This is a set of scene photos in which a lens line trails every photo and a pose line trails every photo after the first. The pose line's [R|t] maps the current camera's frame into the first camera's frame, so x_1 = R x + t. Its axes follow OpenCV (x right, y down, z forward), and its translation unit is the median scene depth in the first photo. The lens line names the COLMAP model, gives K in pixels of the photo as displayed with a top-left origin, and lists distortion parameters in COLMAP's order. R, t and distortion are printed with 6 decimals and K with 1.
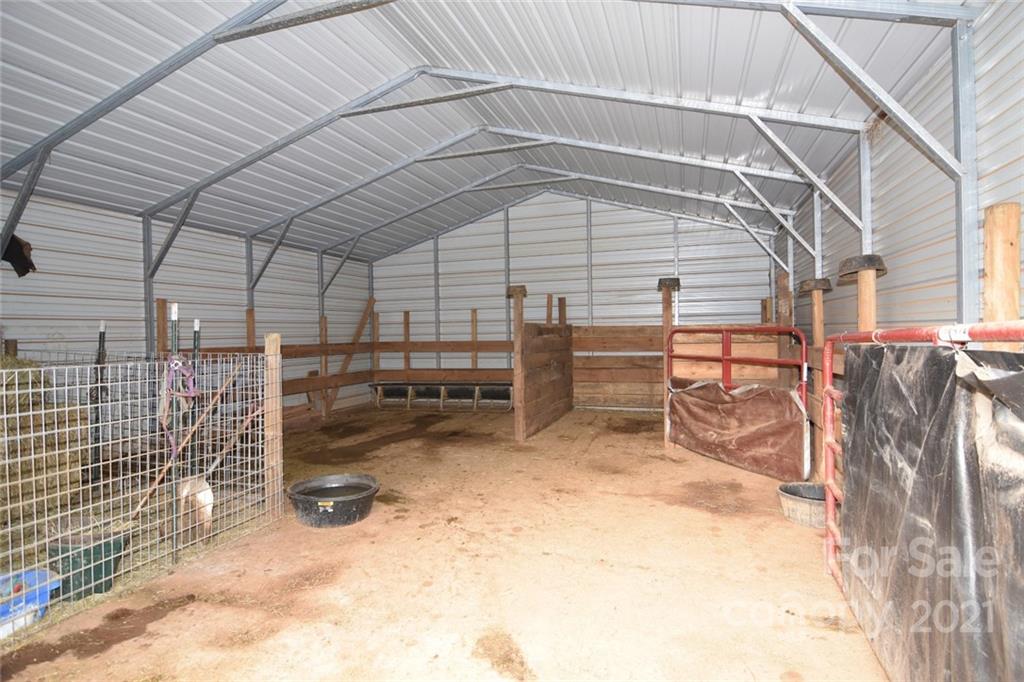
lens RADIAL K [[527.9, 0, 520.3], [0, 527.9, 342.5], [0, 0, 1]] dist [-0.008213, -0.008921]
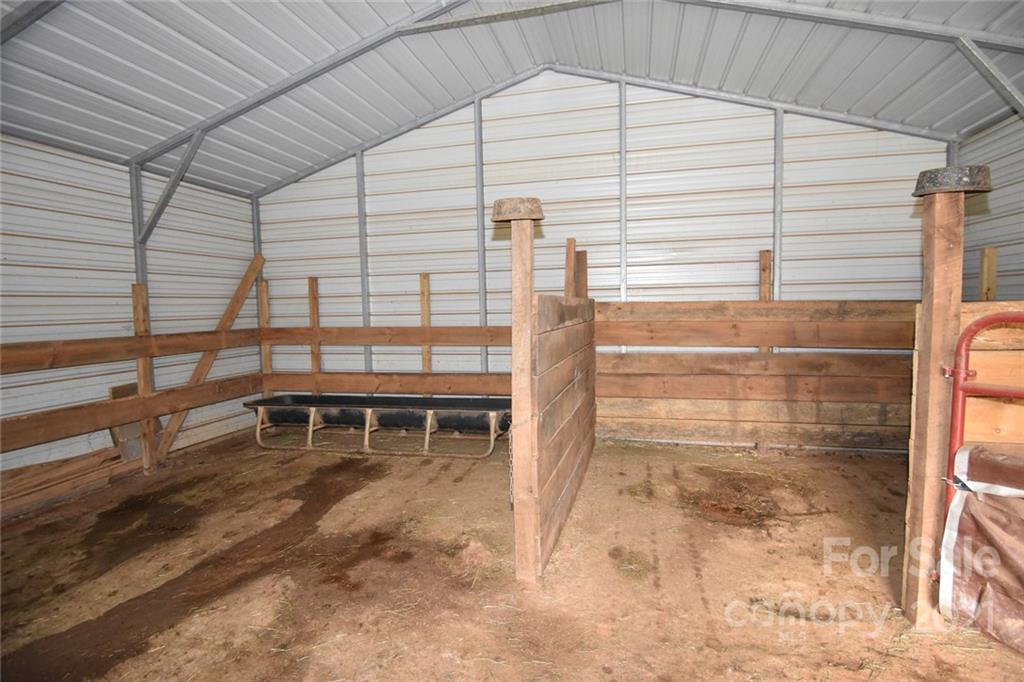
lens RADIAL K [[489.6, 0, 523.5], [0, 489.6, 342.9], [0, 0, 1]] dist [-0.010955, -0.005131]
pose [[0.996369, -0.007729, 0.084786, -0.030231], [0.003007, 0.998444, 0.055686, -0.018914], [-0.085084, -0.055229, 0.994842, 0.548813]]
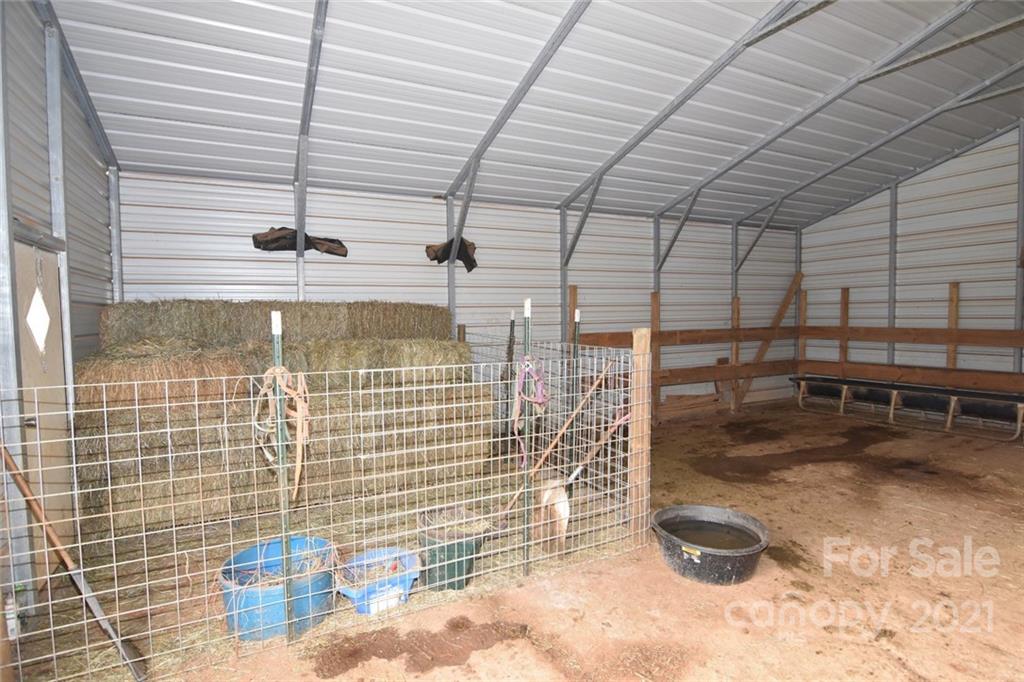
lens RADIAL K [[527.9, 0, 518.2], [0, 527.9, 342.6], [0, 0, 1]] dist [-0.008213, -0.008921]
pose [[0.707761, 0.044720, -0.705035, -0.008173], [-0.010283, 0.998541, 0.053014, -0.018952], [0.706377, -0.030271, 0.707188, 0.137473]]
